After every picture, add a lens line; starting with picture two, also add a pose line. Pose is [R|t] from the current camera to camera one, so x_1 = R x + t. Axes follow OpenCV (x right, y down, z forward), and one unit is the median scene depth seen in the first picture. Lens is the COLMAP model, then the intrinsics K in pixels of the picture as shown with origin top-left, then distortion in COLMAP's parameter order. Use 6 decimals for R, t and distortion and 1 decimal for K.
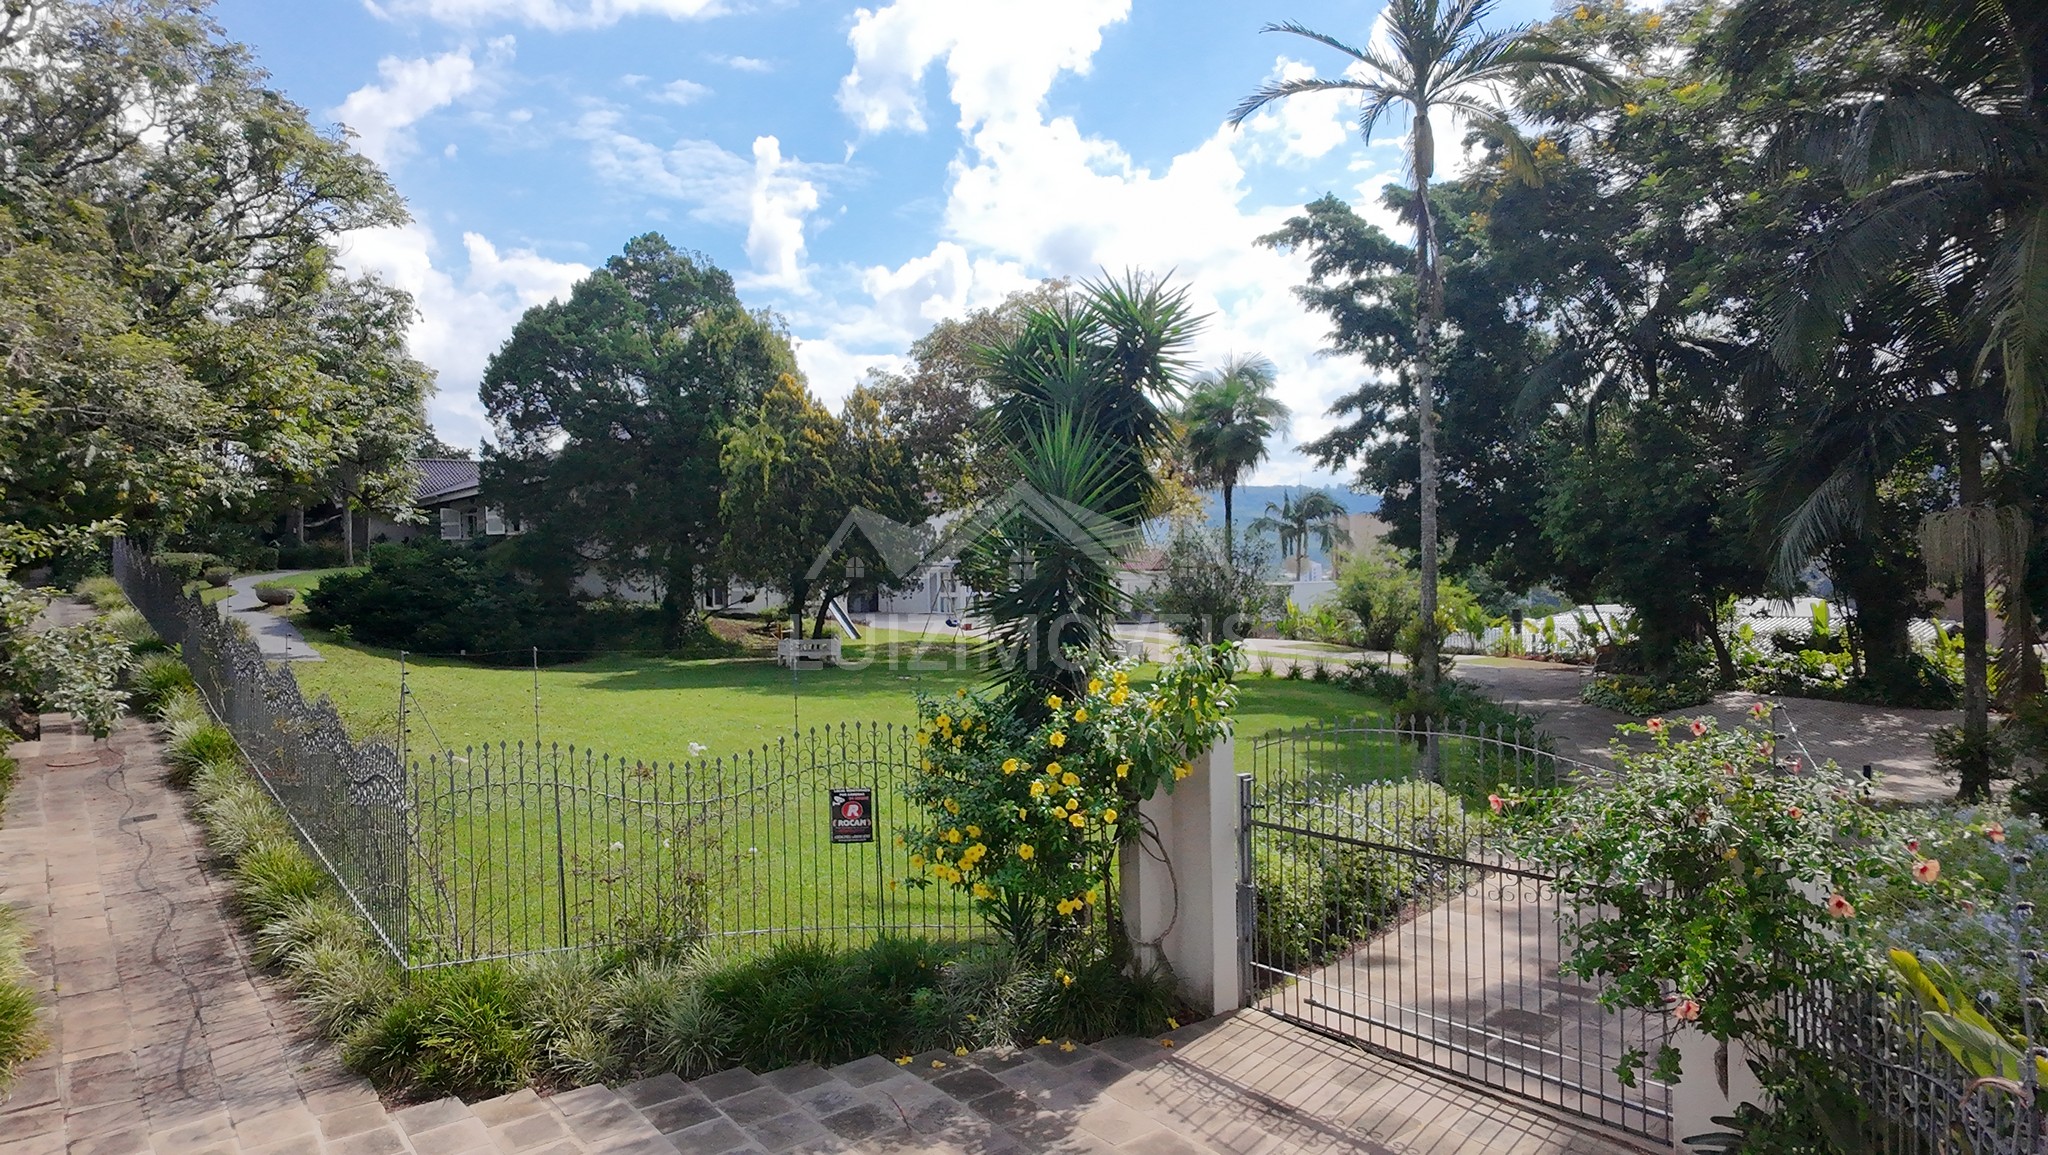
lens RADIAL K [[1298.1, 0, 1022.4], [0, 1298.1, 566.0], [0, 0, 1]] dist [0.007026, -0.005403]
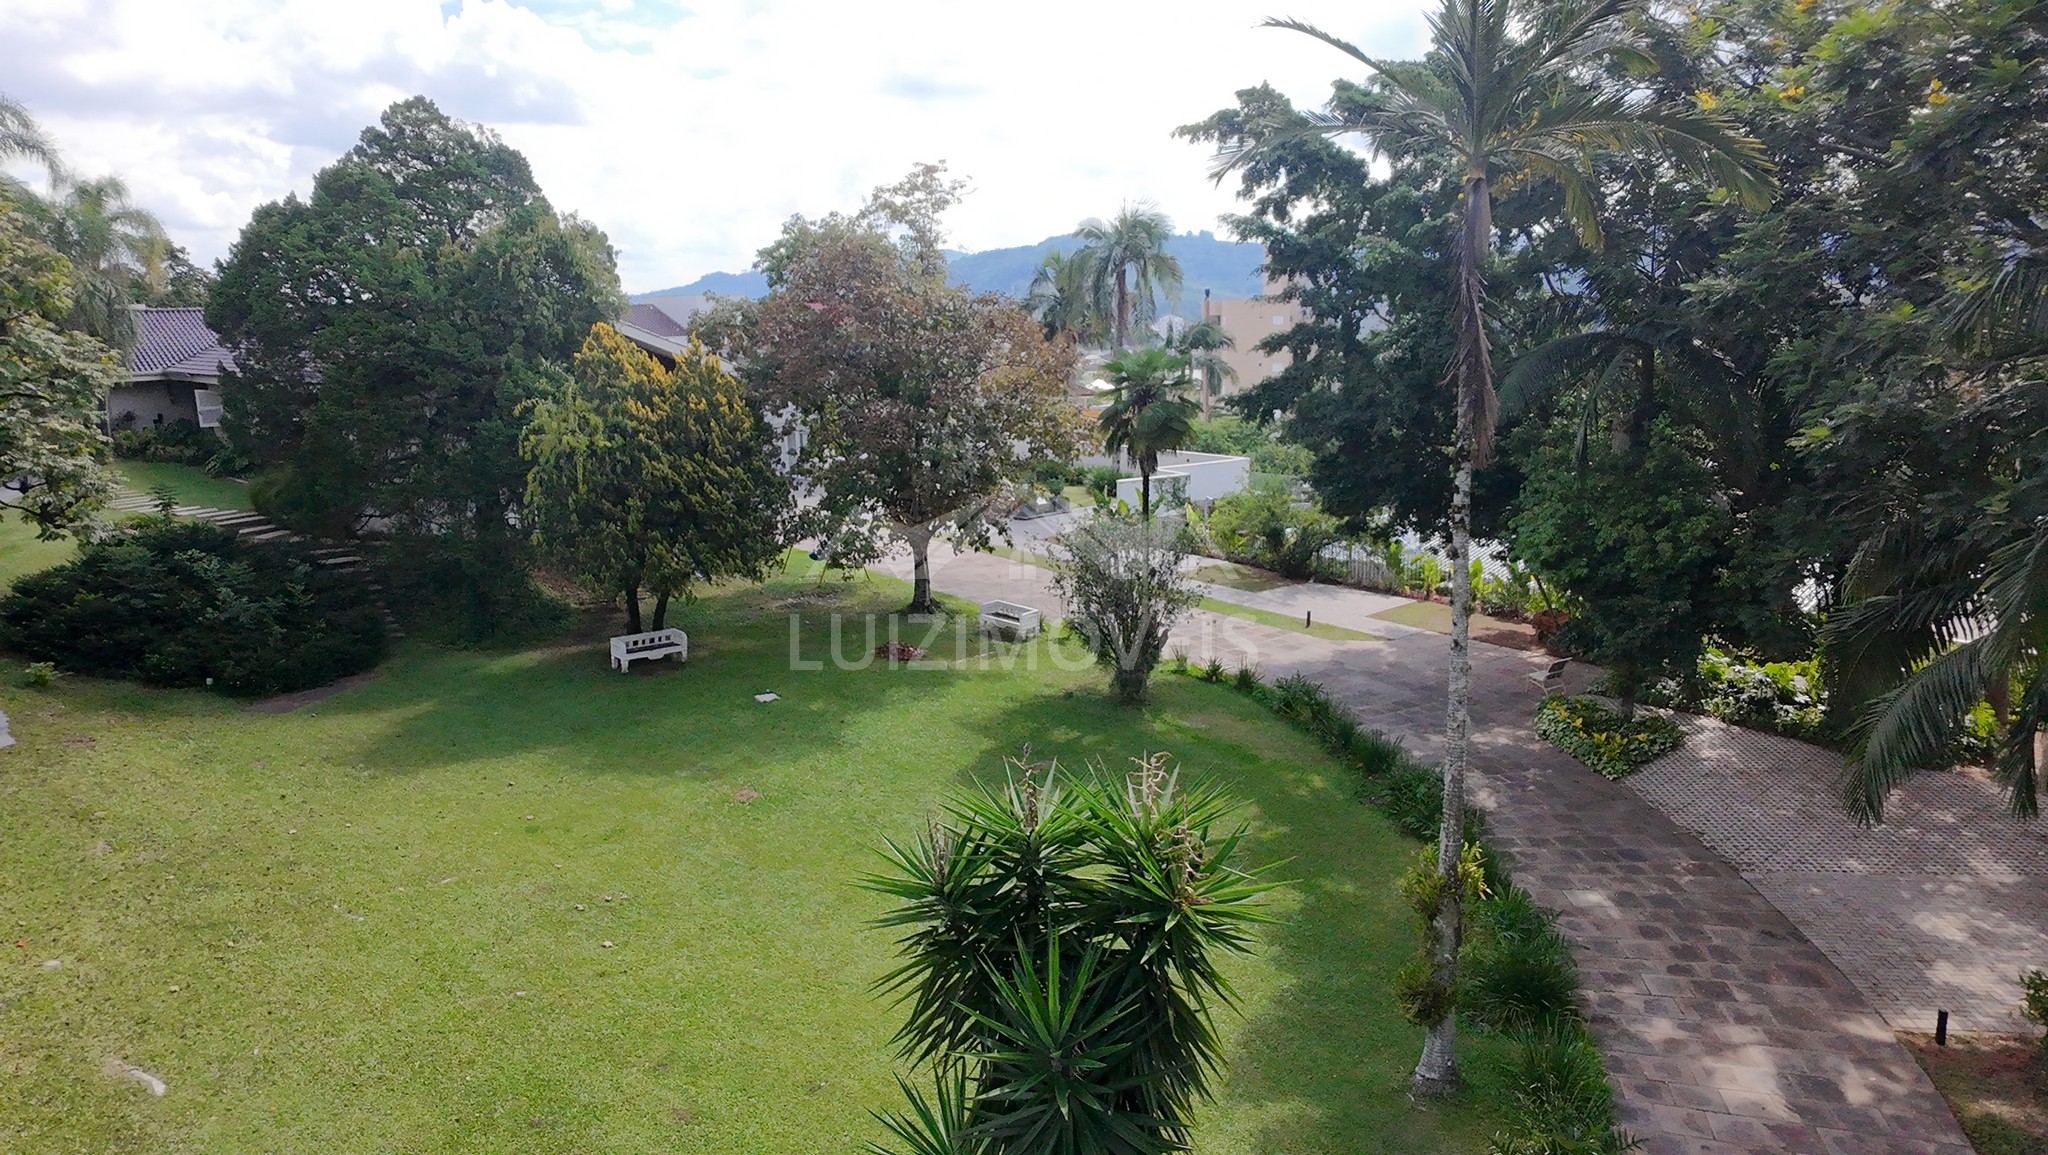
lens RADIAL K [[1298.1, 0, 1022.6], [0, 1298.1, 569.2], [0, 0, 1]] dist [0.007026, -0.005403]
pose [[0.994250, -0.020005, 0.105194, -0.015851], [-0.000762, 0.981048, 0.193764, -0.225888], [-0.107077, -0.192730, 0.975392, 0.240572]]
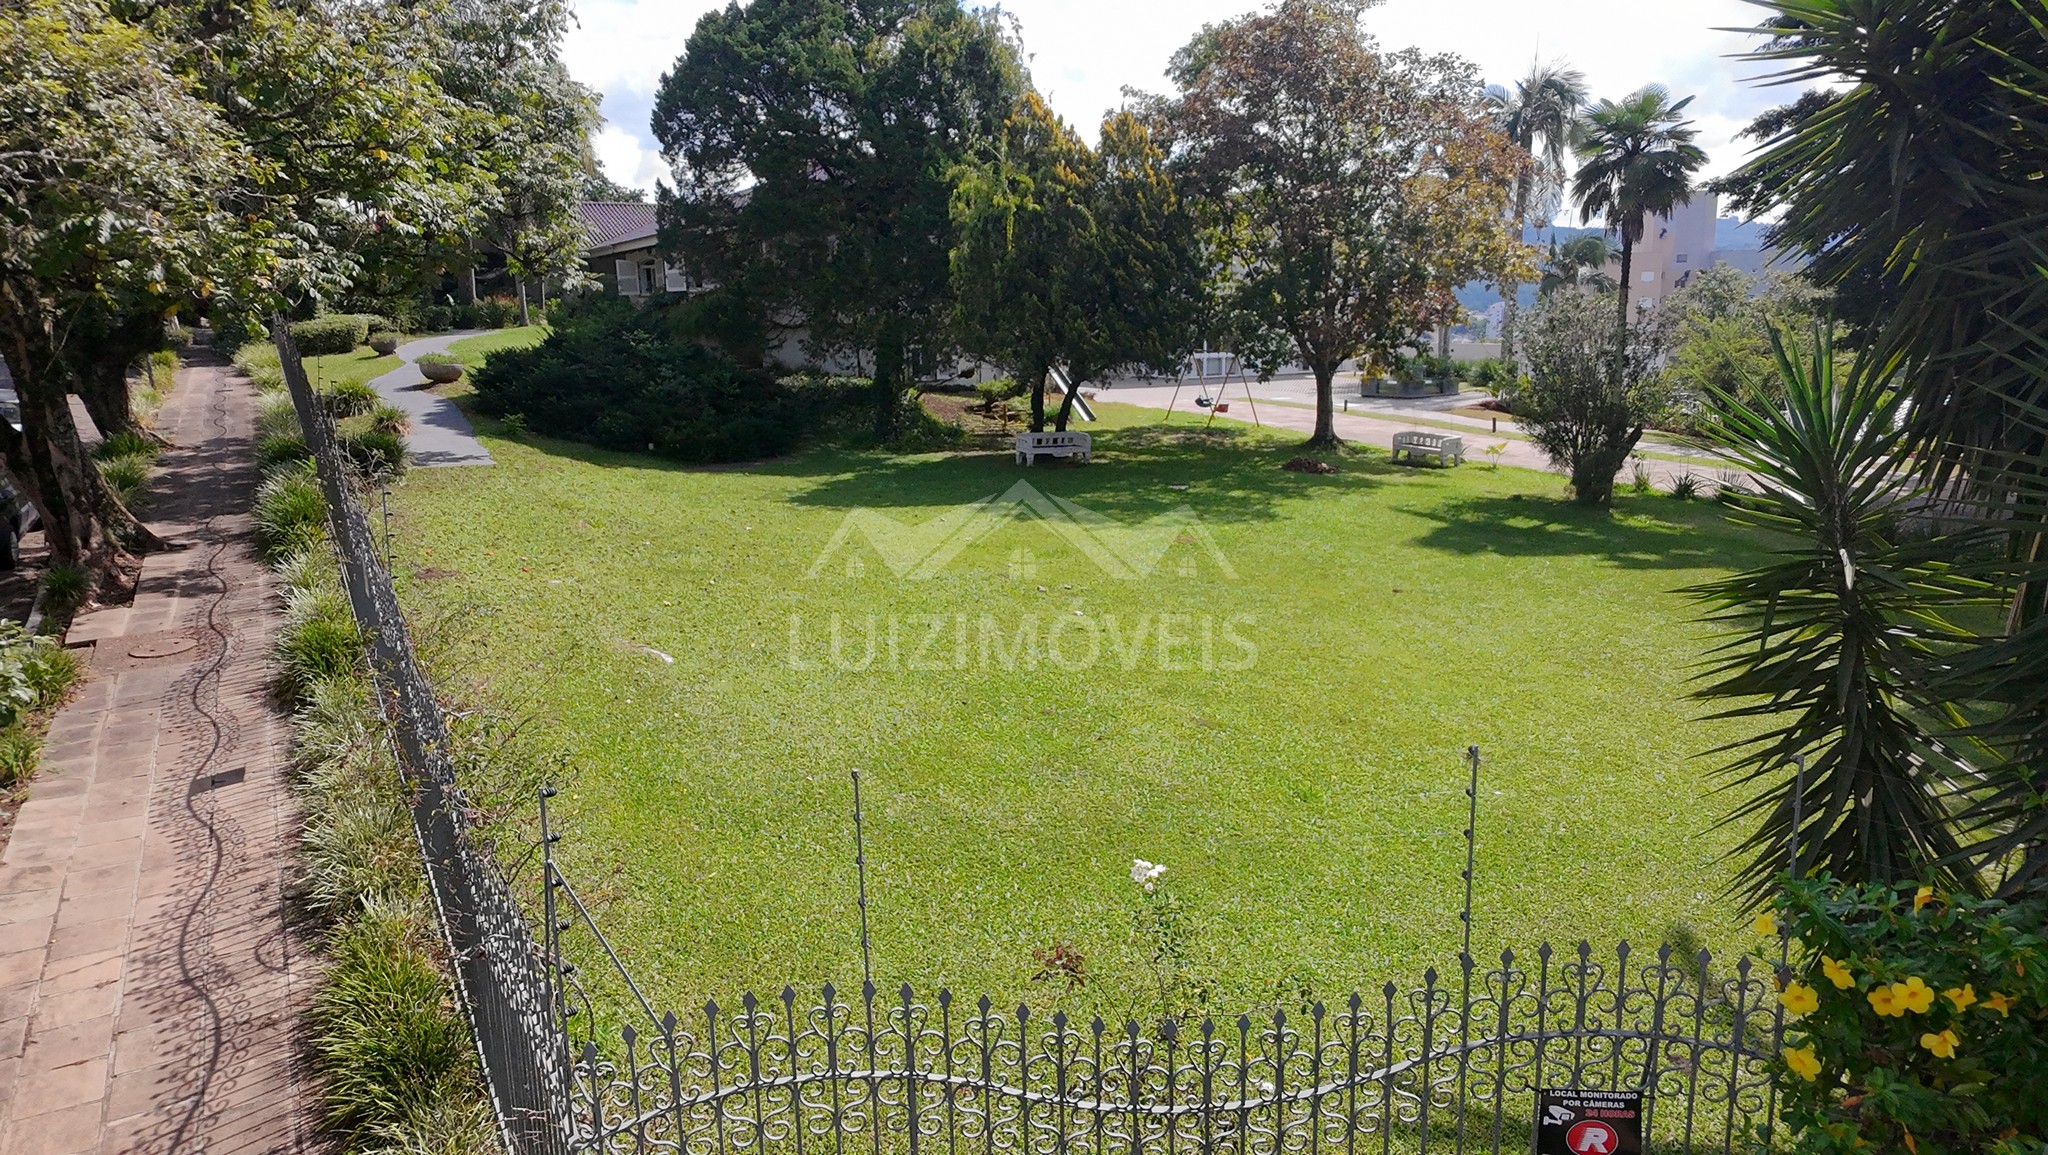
lens RADIAL K [[1298.1, 0, 1024.7], [0, 1298.1, 568.5], [0, 0, 1]] dist [0.007026, -0.005403]
pose [[0.992230, 0.027303, -0.121386, -0.121465], [-0.002688, 0.980102, 0.198478, -0.033899], [0.124389, -0.196610, 0.972559, 0.276652]]
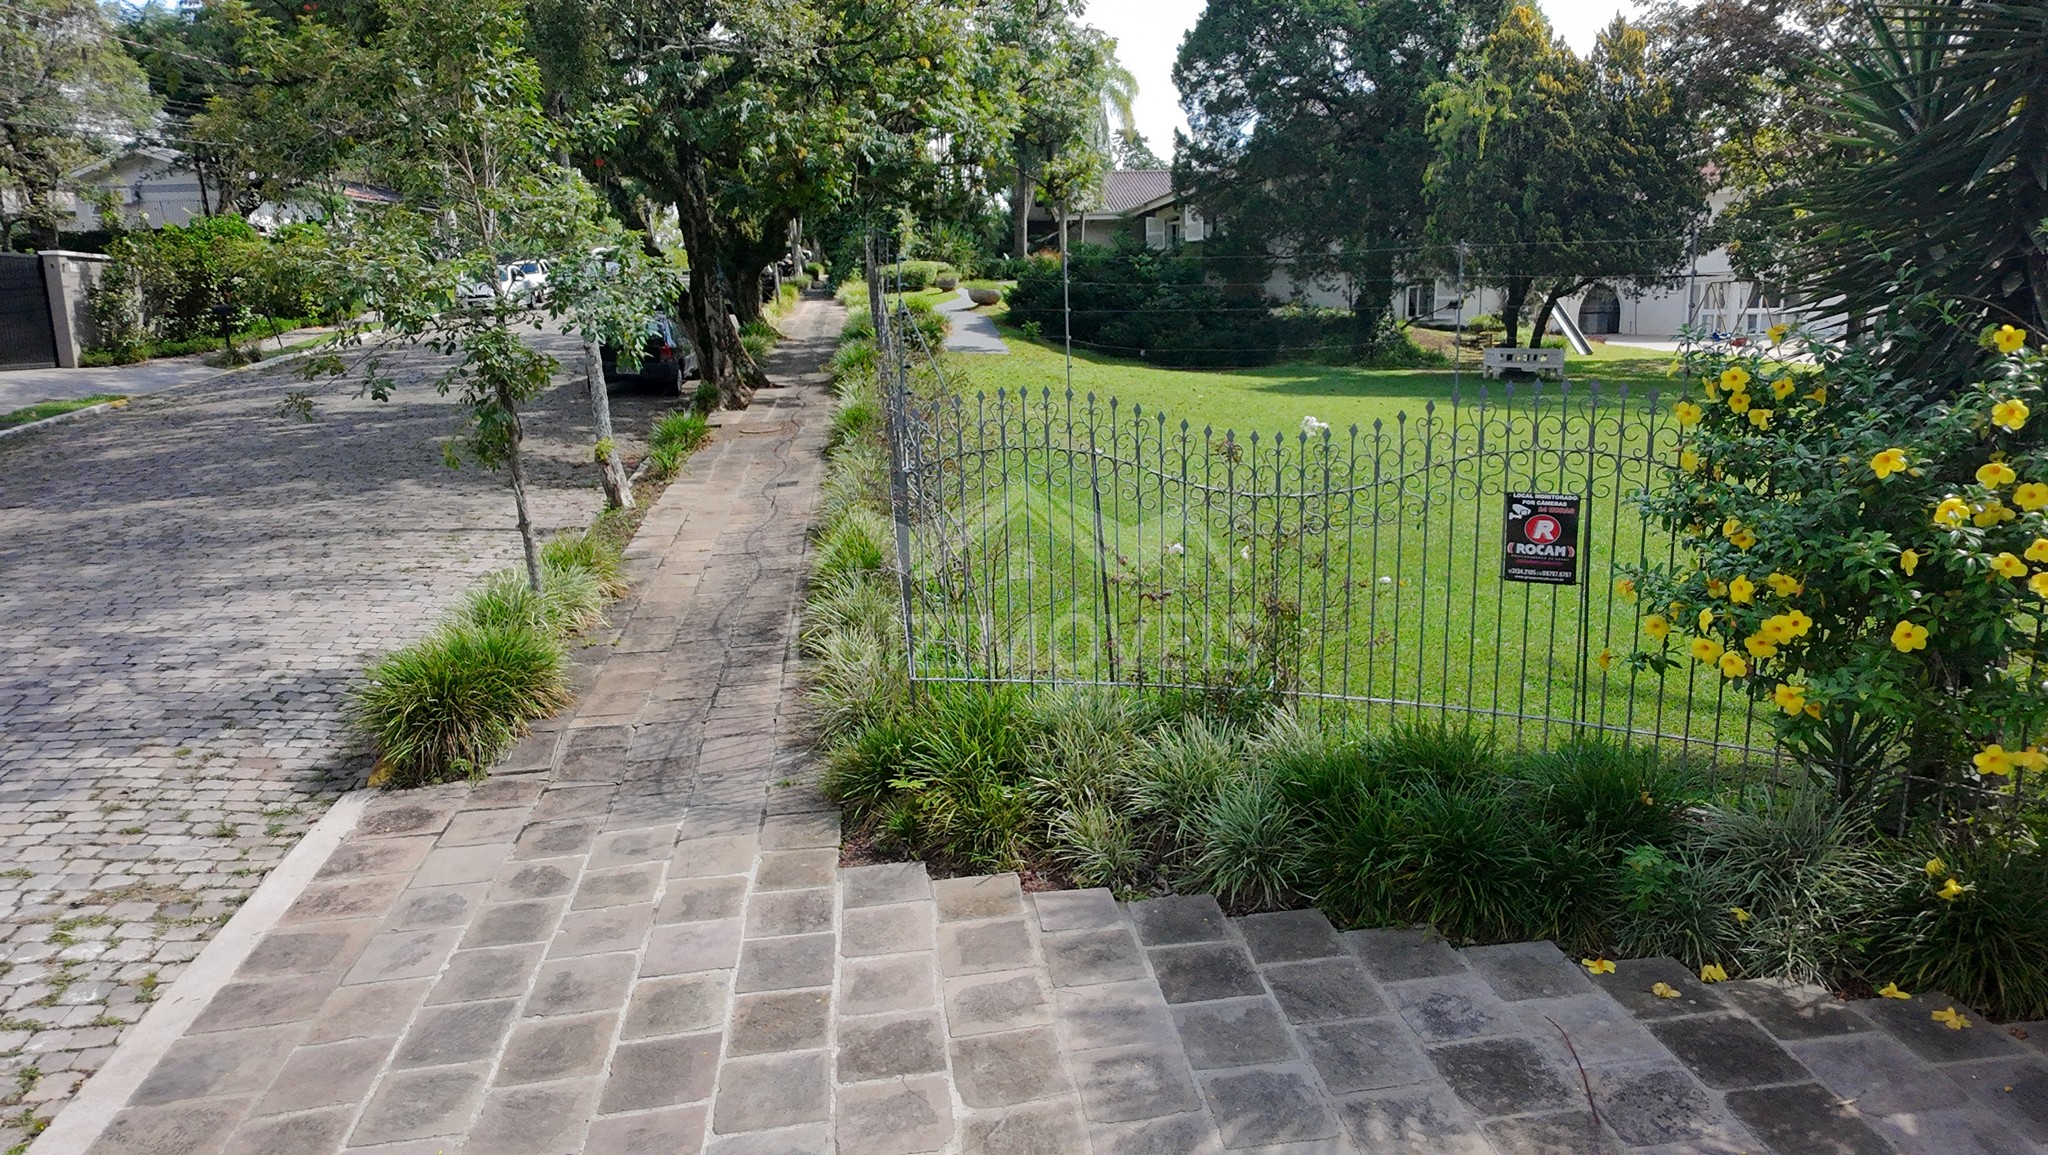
lens RADIAL K [[1298.1, 0, 1026.5], [0, 1298.1, 571.5], [0, 0, 1]] dist [0.007026, -0.005403]
pose [[0.861714, 0.103640, -0.496696, -0.016967], [0.000866, 0.978615, 0.205698, 0.038315], [0.507393, -0.177683, 0.843197, 0.170431]]
